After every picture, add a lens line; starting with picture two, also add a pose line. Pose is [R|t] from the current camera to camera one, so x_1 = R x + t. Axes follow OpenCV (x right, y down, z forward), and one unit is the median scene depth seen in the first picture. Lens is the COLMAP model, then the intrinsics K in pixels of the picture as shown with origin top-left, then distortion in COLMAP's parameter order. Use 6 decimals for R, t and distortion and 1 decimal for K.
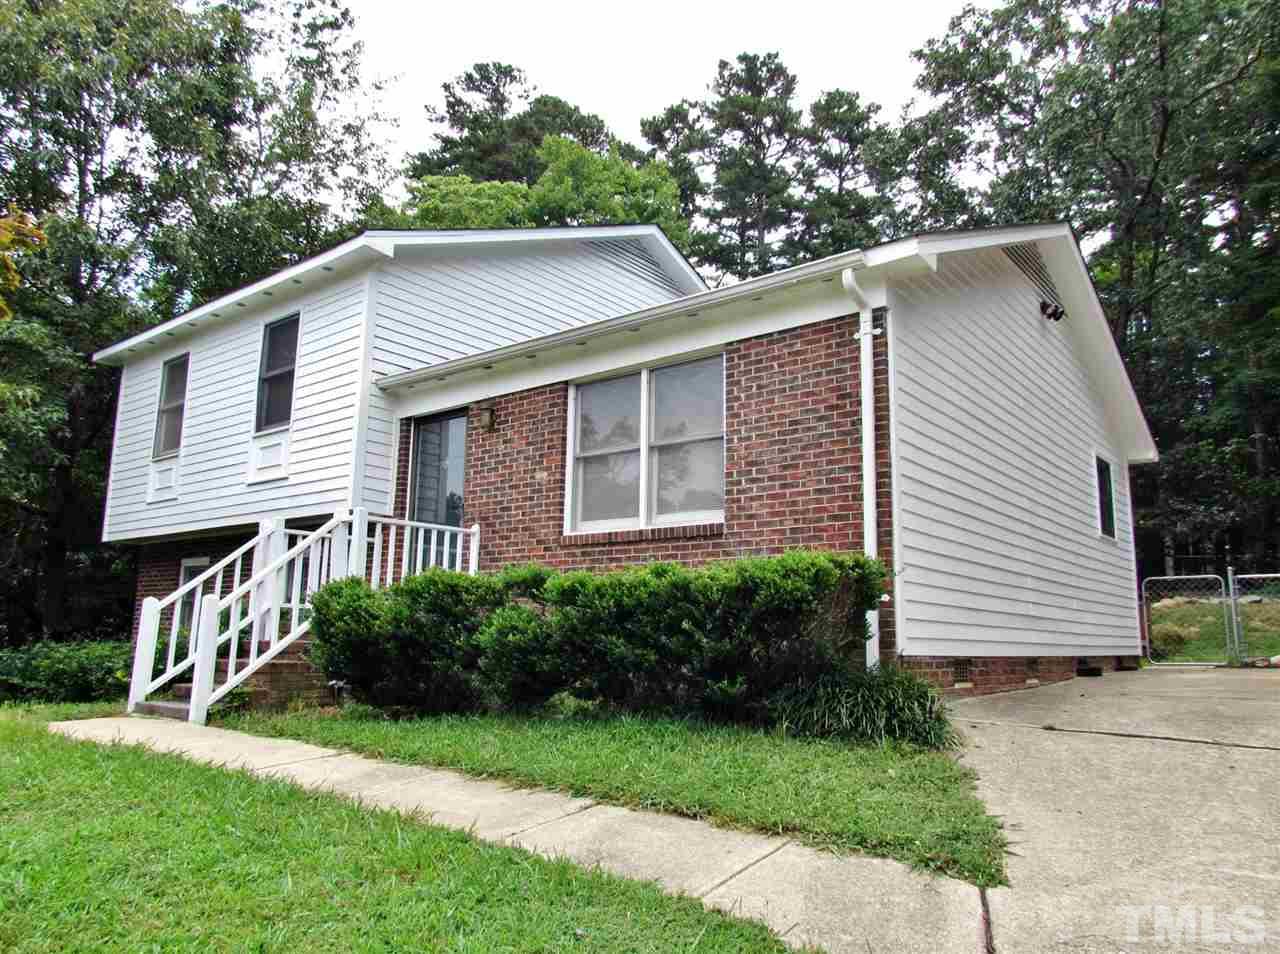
lens RADIAL K [[911.9, 0, 652.4], [0, 911.9, 471.1], [0, 0, 1]] dist [-0.017938, 0.003354]
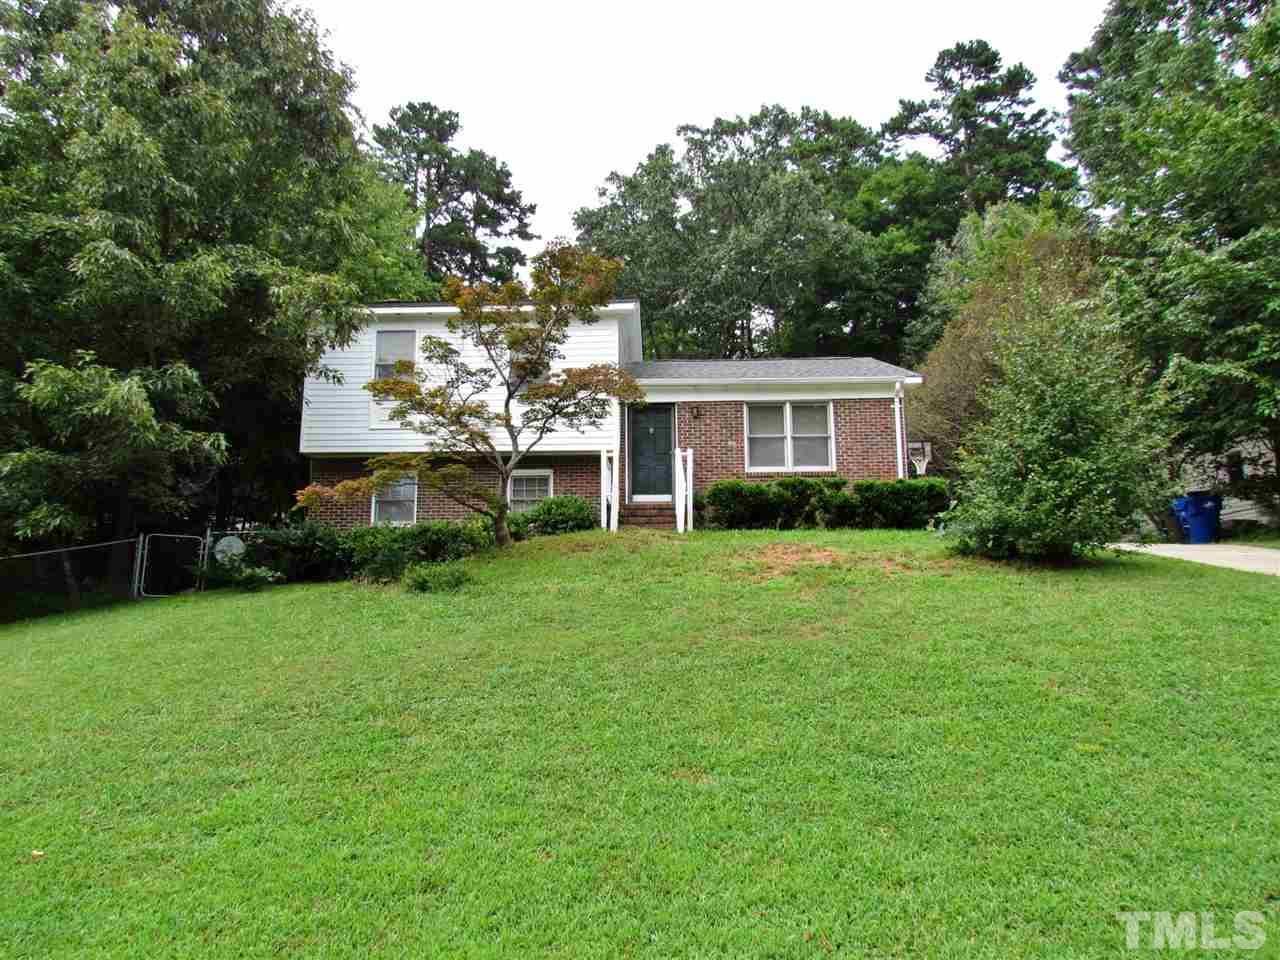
lens RADIAL K [[911.9, 0, 635.6], [0, 911.9, 481.2], [0, 0, 1]] dist [-0.017938, 0.003354]
pose [[0.799828, 0.090126, 0.593425, -1.584159], [-0.092077, 0.995384, -0.027071, 0.174096], [-0.593125, -0.032988, 0.804434, -0.587268]]
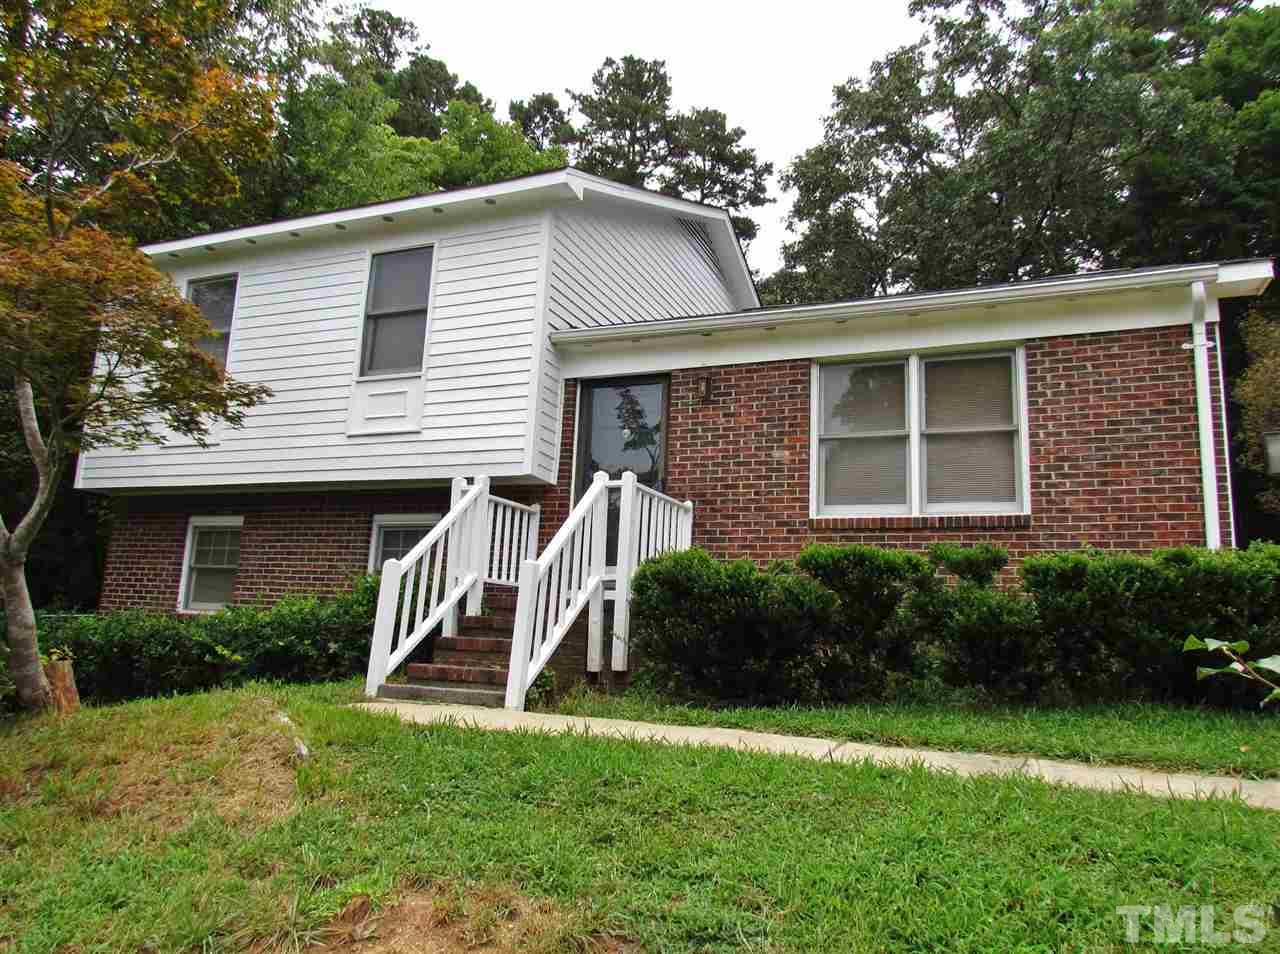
lens RADIAL K [[911.9, 0, 647.5], [0, 911.9, 472.4], [0, 0, 1]] dist [-0.017938, 0.003354]
pose [[0.960210, 0.080720, 0.267359, -0.518489], [-0.079889, 0.996705, -0.014003, 0.049592], [-0.267609, -0.007913, 0.963495, 0.124630]]
